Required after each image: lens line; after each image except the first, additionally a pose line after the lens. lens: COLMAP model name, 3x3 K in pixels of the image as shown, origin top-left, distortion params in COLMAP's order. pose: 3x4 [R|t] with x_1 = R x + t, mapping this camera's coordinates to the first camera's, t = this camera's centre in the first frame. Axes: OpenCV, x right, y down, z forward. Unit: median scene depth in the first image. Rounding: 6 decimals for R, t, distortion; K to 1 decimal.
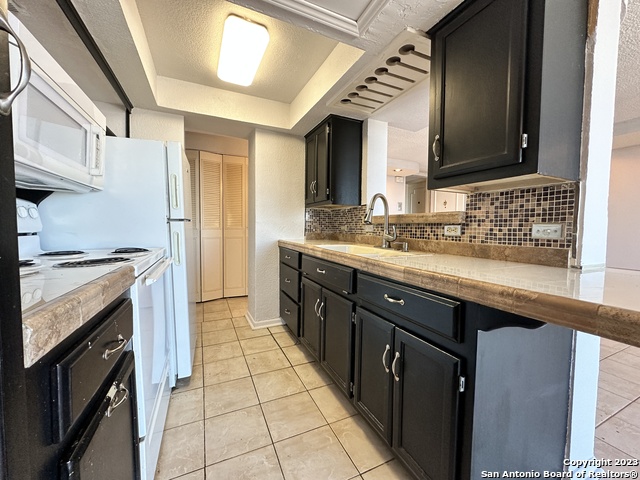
lens RADIAL K [[255.2, 0, 320.0], [0, 255.2, 240.0], [0, 0, 1]] dist [-0.000457, 0.000038]
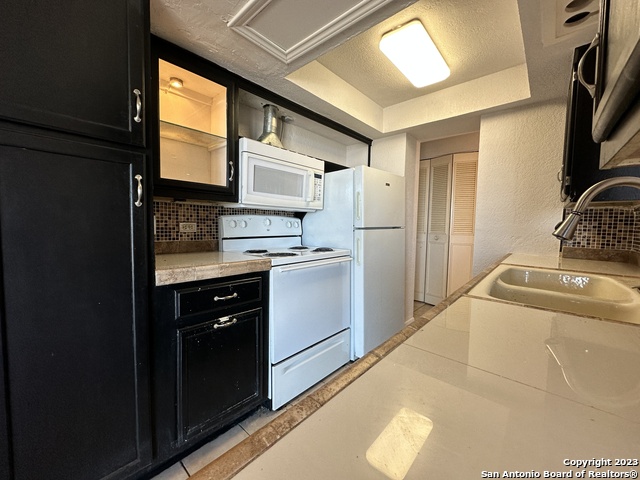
lens RADIAL K [[255.2, 0, 320.0], [0, 255.2, 240.0], [0, 0, 1]] dist [-0.000457, 0.000038]
pose [[0.397597, 0.053123, -0.916021, 0.384194], [-0.060055, 0.997689, 0.031792, -0.039410], [0.915593, 0.042371, 0.399868, 0.257551]]
